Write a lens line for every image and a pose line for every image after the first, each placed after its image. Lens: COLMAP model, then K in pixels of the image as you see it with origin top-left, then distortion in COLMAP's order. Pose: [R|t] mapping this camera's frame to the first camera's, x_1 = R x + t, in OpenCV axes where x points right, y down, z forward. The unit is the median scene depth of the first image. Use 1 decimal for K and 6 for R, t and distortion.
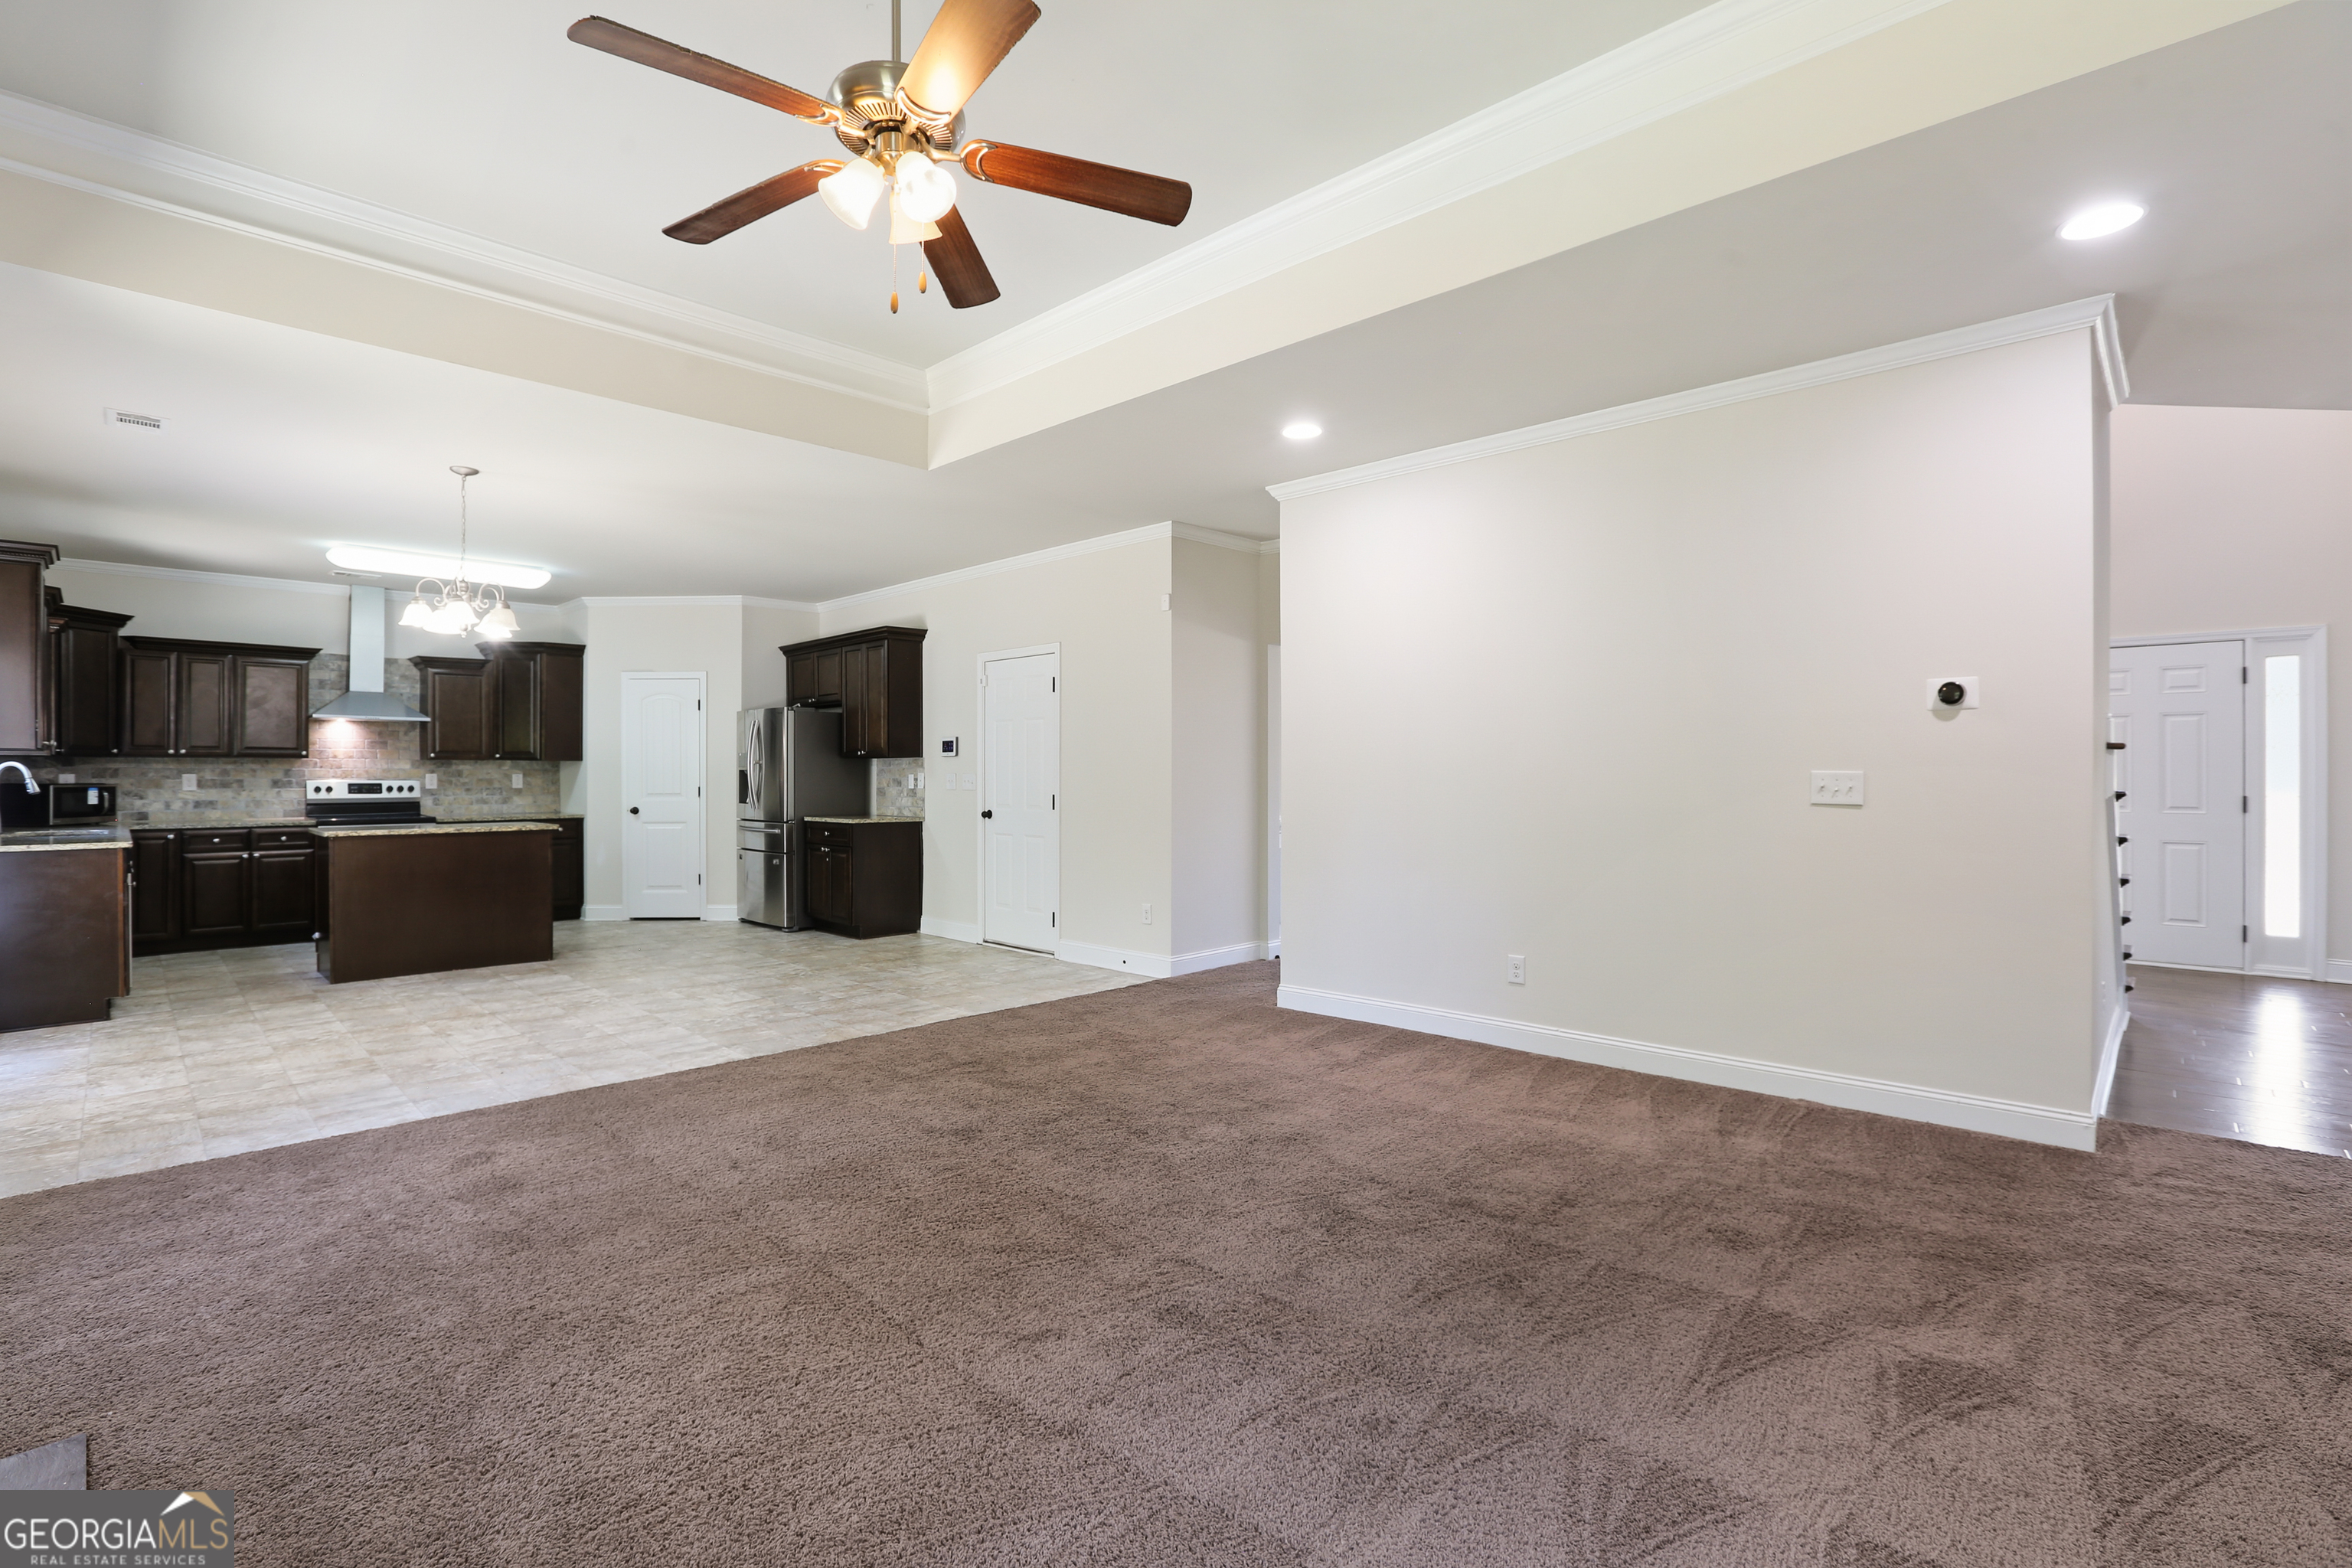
lens RADIAL K [[1051.3, 0, 1103.6], [0, 1051.3, 771.3], [0, 0, 1]] dist [-0.001429, -0.000522]
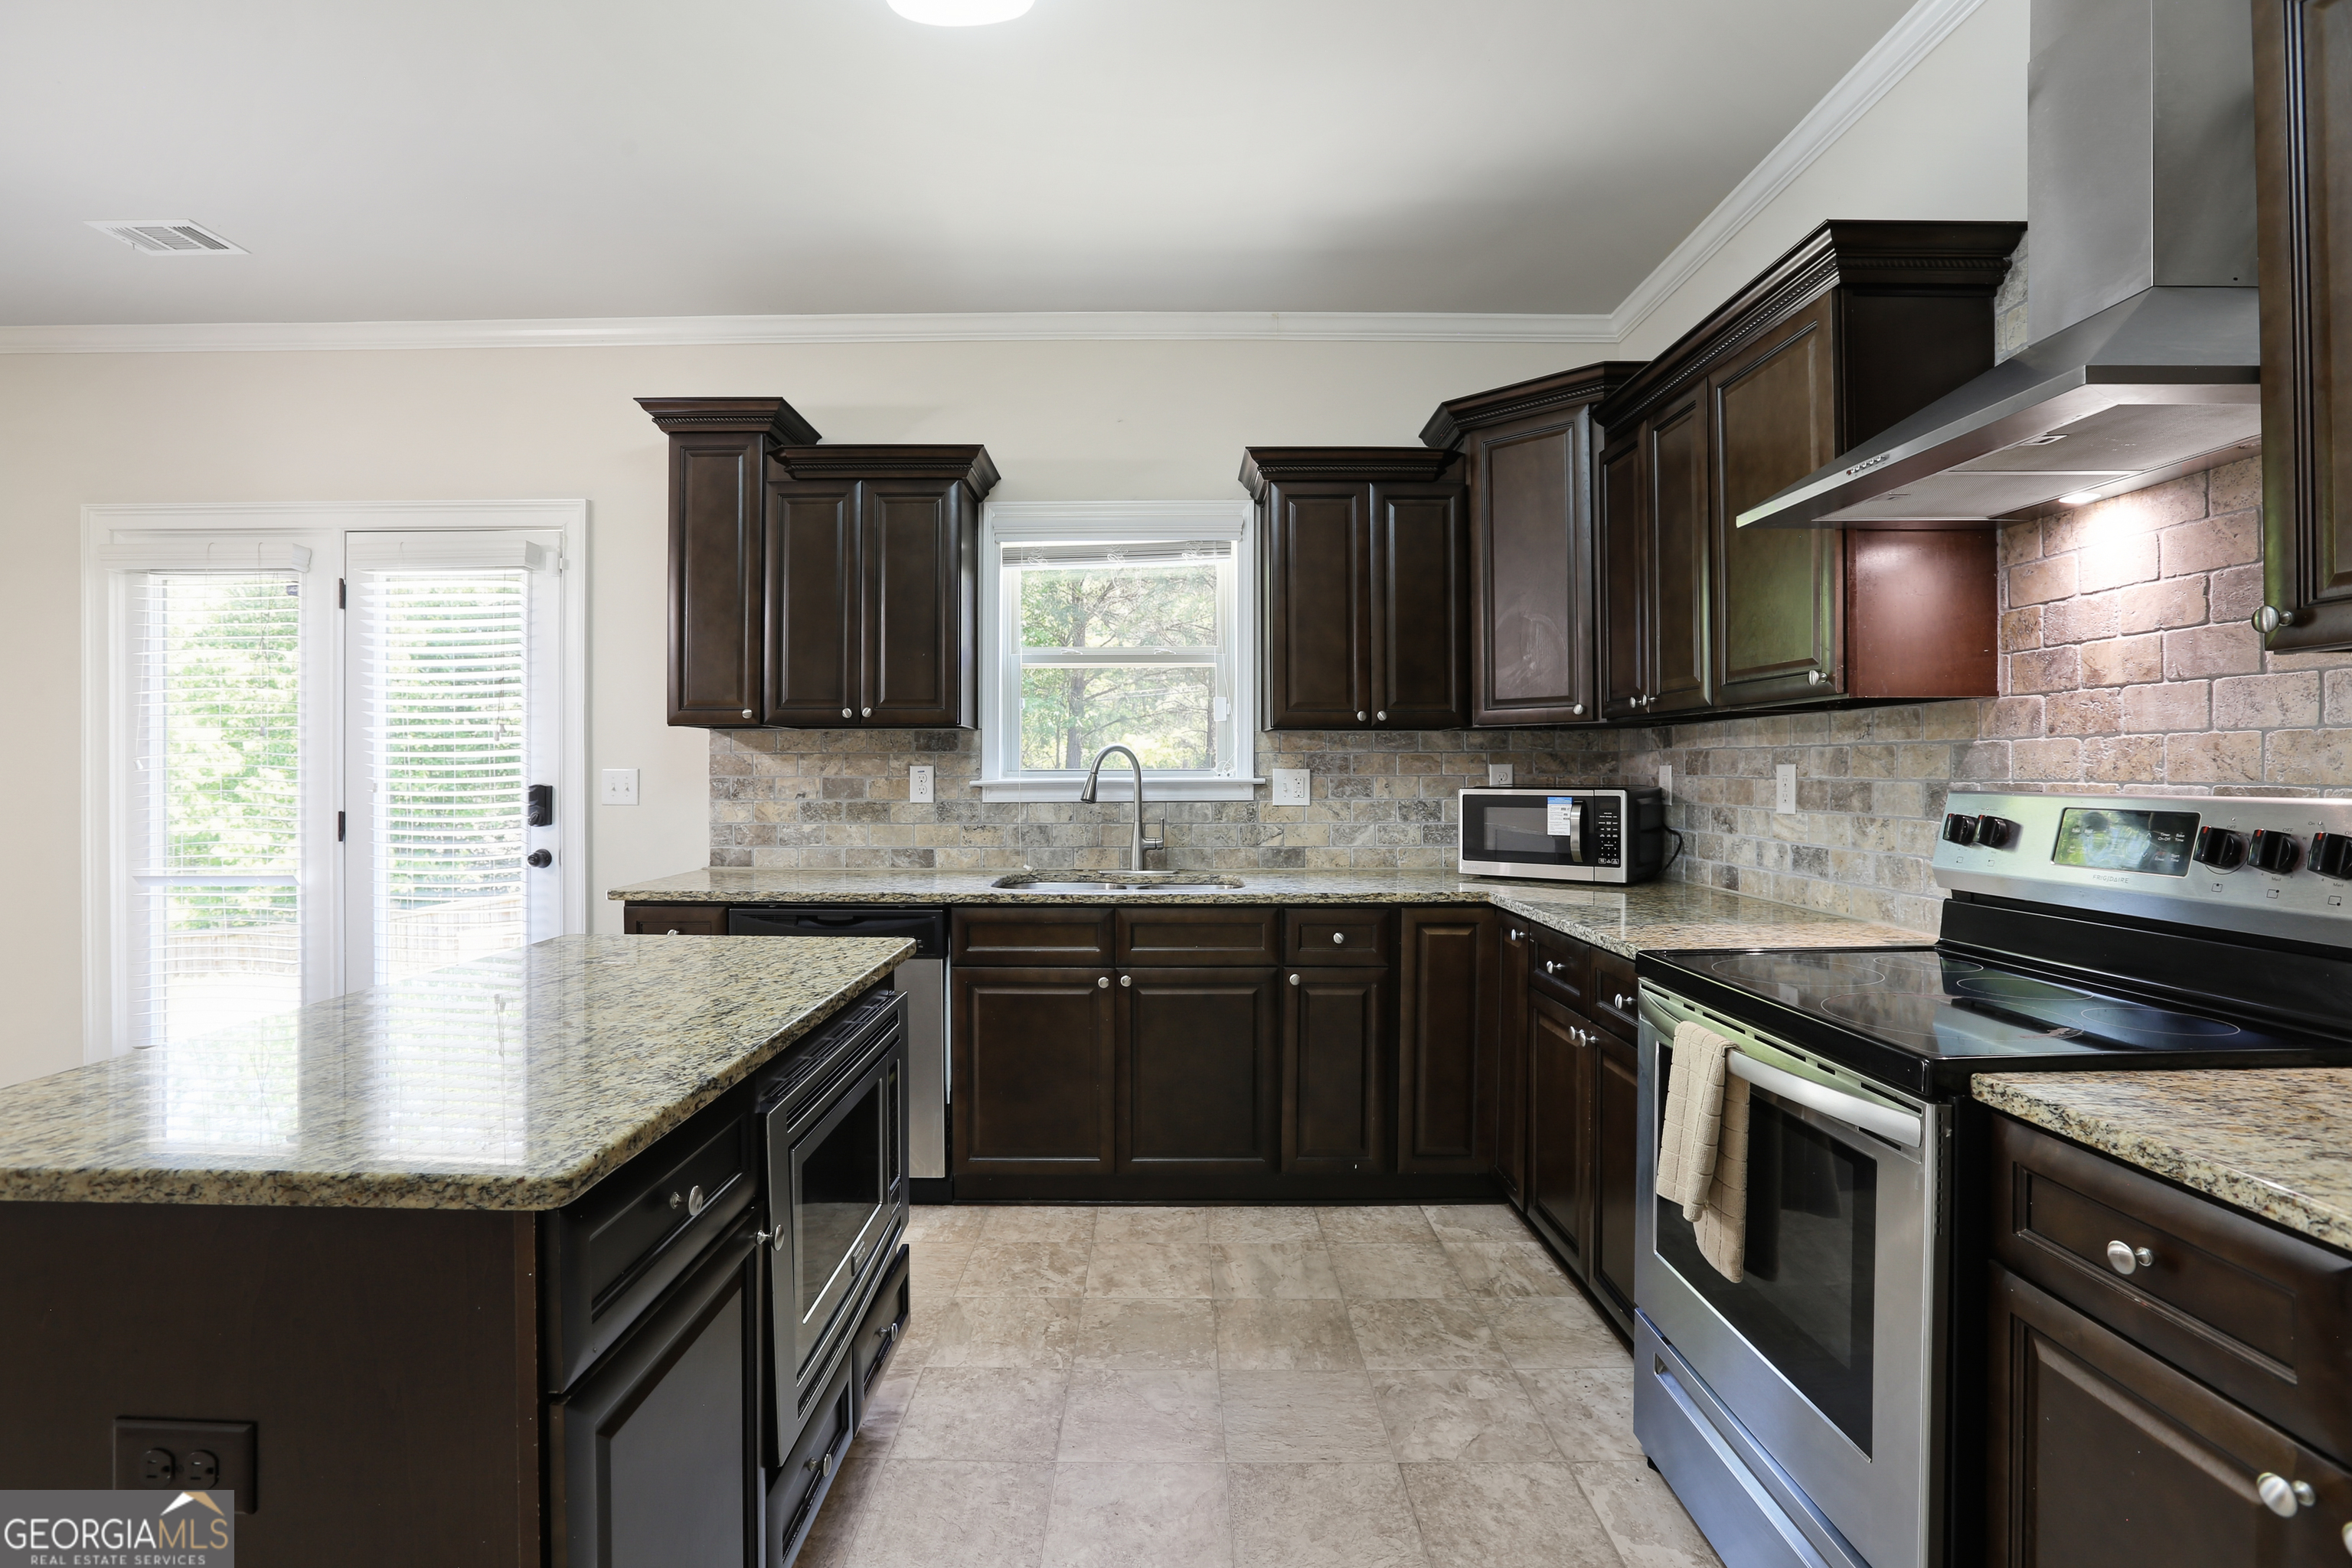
lens RADIAL K [[1083.3, 0, 1170.8], [0, 1083.3, 775.7], [0, 0, 1]] dist [-0.061635, 0.022669]
pose [[-0.688336, 0.006043, -0.725367, -0.463661], [0.005603, 0.999980, 0.003013, 0.003853], [0.725370, -0.001990, -0.688356, 1.027379]]
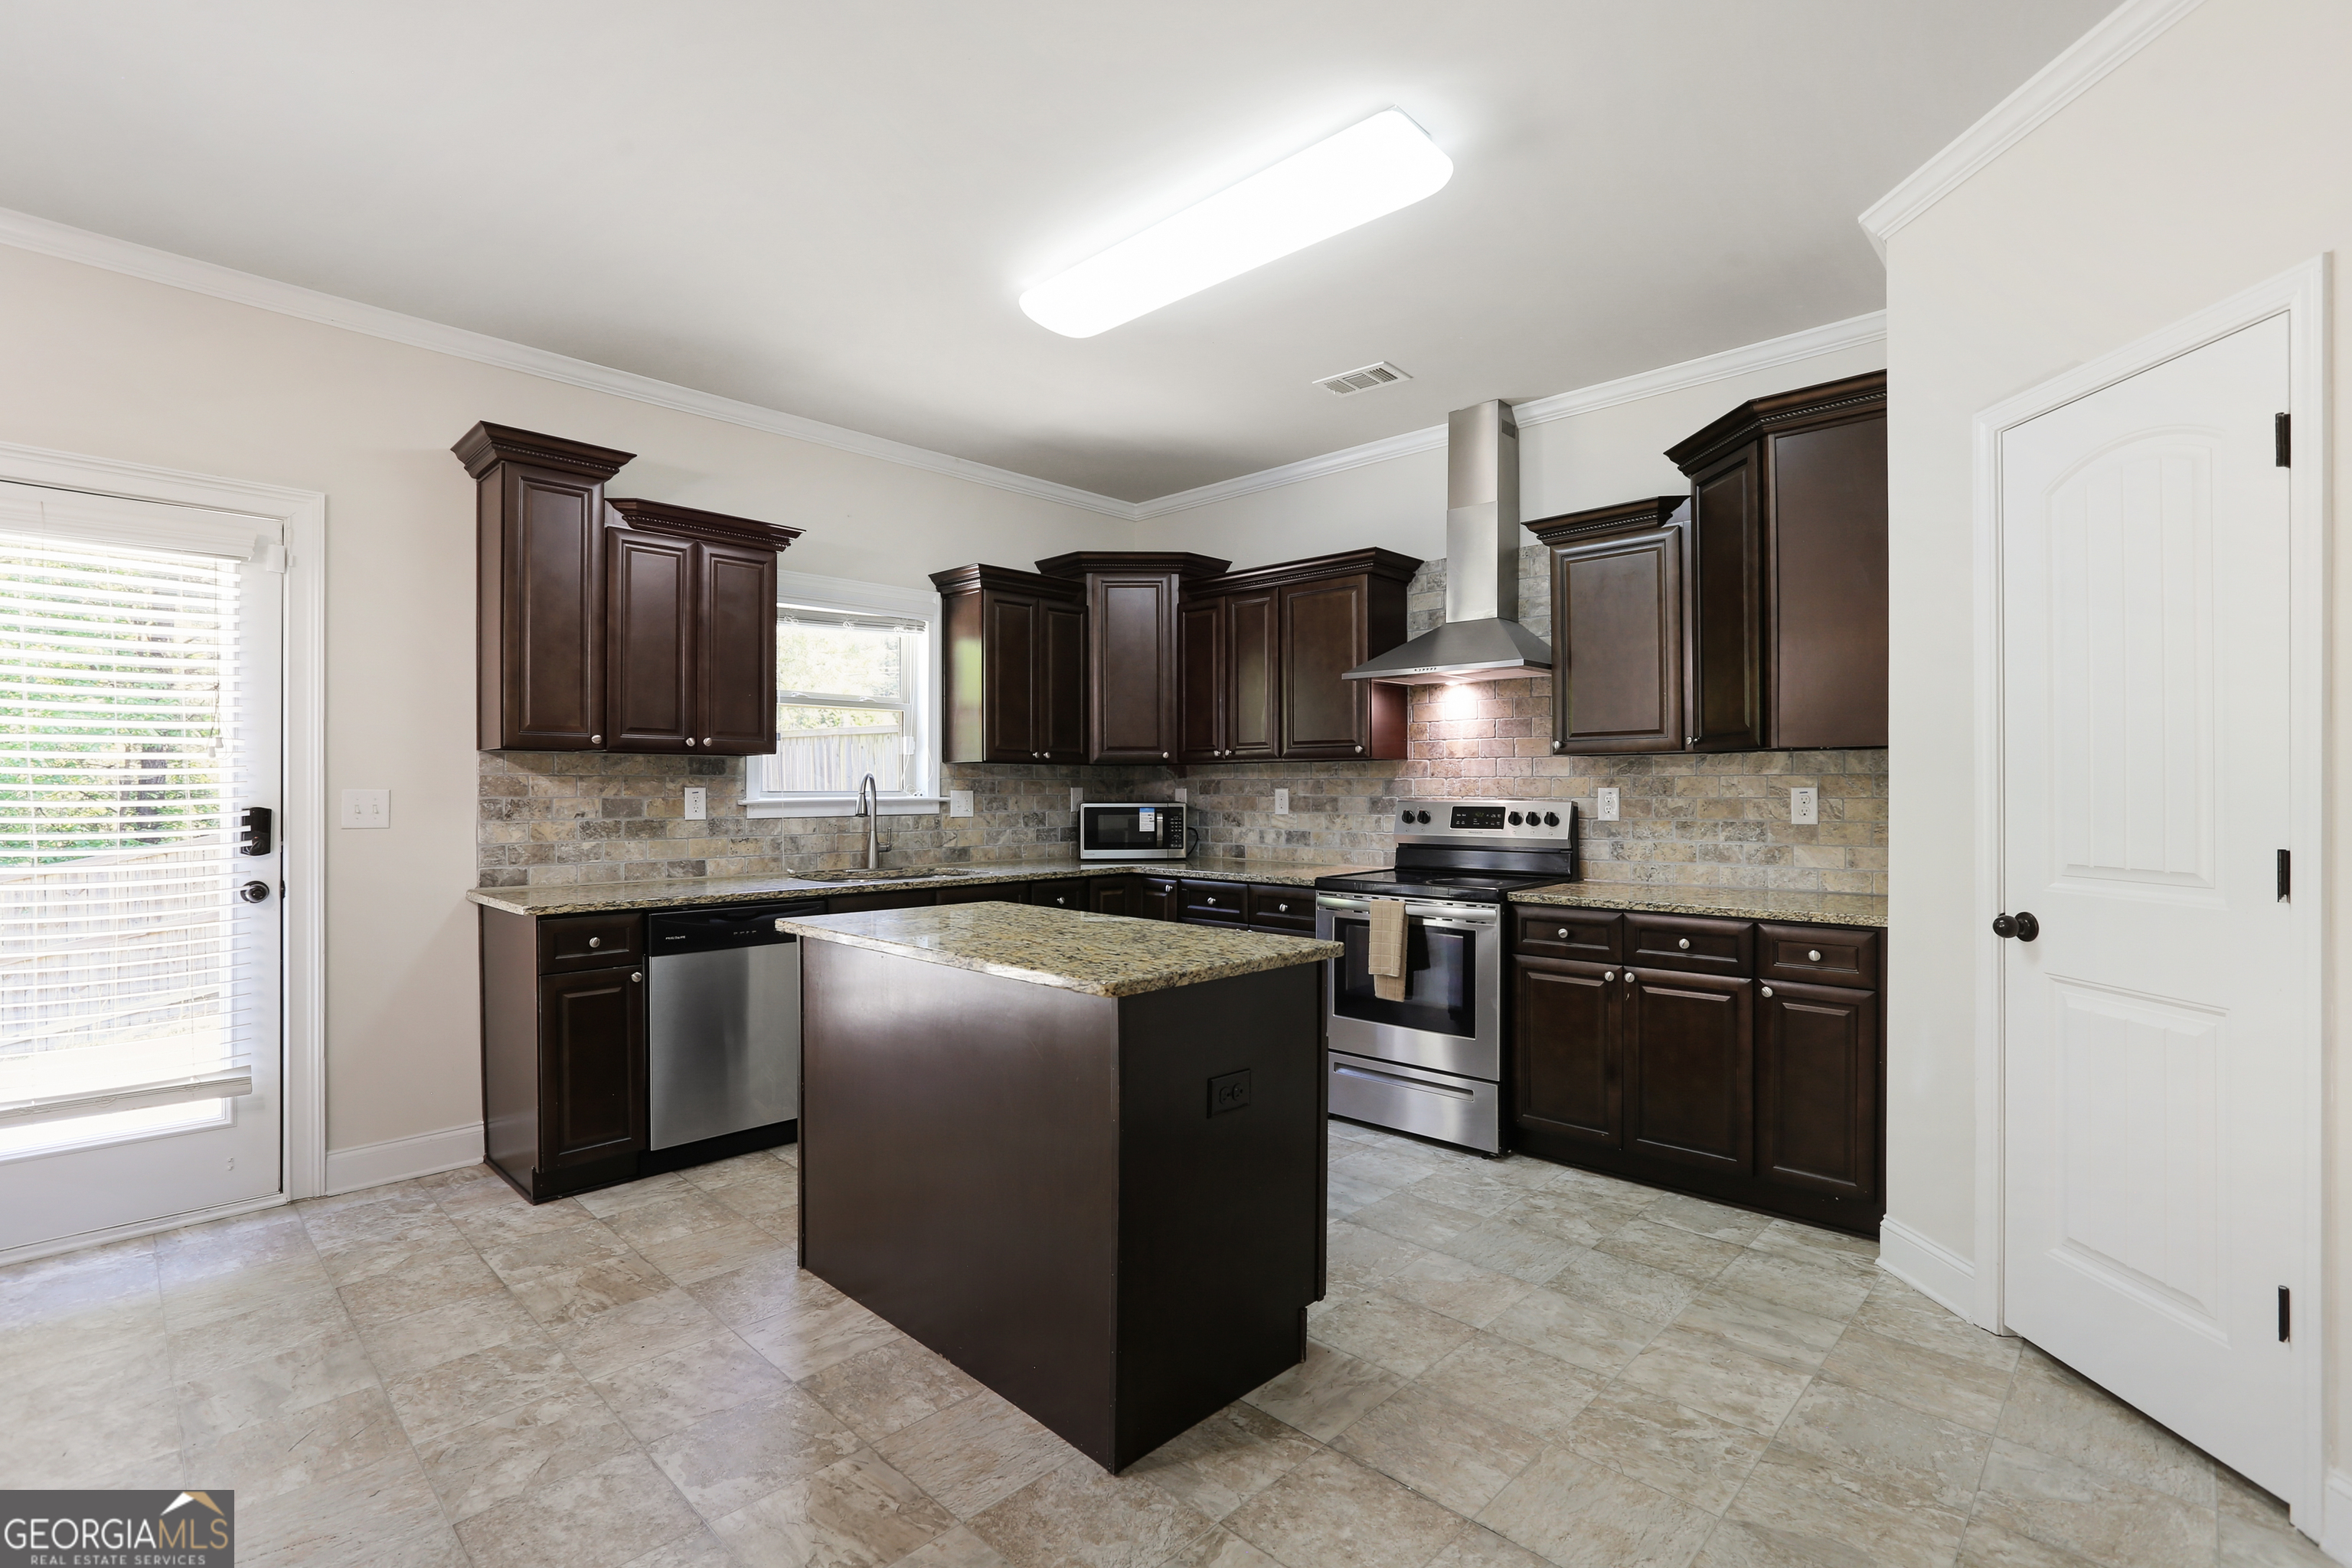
lens RADIAL K [[1075.7, 0, 1173.1], [0, 1075.7, 795.2], [0, 0, 1]] dist [-0.045128, 0.011066]
pose [[0.039296, 0.005706, -0.999211, -0.211048], [0.005046, 0.999970, 0.005909, 0.002371], [0.999215, -0.005275, 0.039266, 0.856277]]
